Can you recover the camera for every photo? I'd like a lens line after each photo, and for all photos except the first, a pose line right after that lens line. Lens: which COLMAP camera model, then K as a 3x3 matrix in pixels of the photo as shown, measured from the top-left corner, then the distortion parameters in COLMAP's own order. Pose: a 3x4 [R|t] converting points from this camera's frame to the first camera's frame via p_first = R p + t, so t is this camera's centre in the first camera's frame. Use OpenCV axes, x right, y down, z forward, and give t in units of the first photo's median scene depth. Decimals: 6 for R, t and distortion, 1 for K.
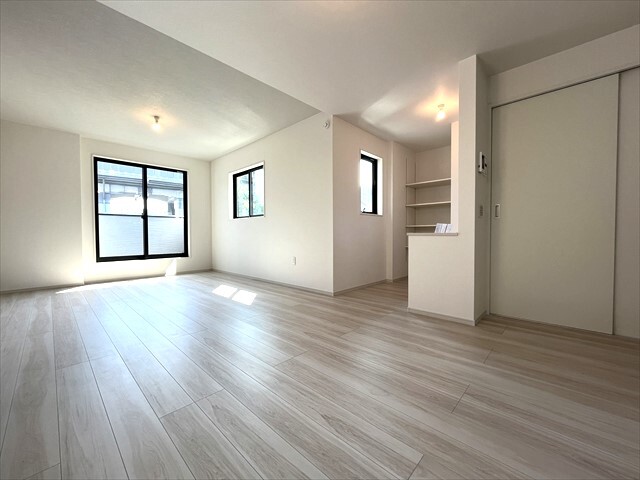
lens RADIAL K [[259.8, 0, 320.7], [0, 259.8, 239.8], [0, 0, 1]] dist [-0.002587, 0.000475]
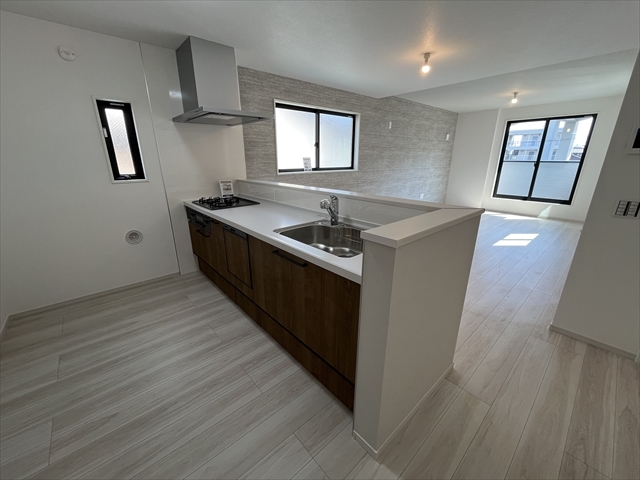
lens RADIAL K [[259.8, 0, 320.4], [0, 259.8, 238.5], [0, 0, 1]] dist [-0.002587, 0.000475]
pose [[-0.059803, 0.308689, -0.949281, 0.618377], [-0.024598, 0.950239, 0.310550, -0.112833], [0.997907, 0.041922, -0.049234, 0.082270]]
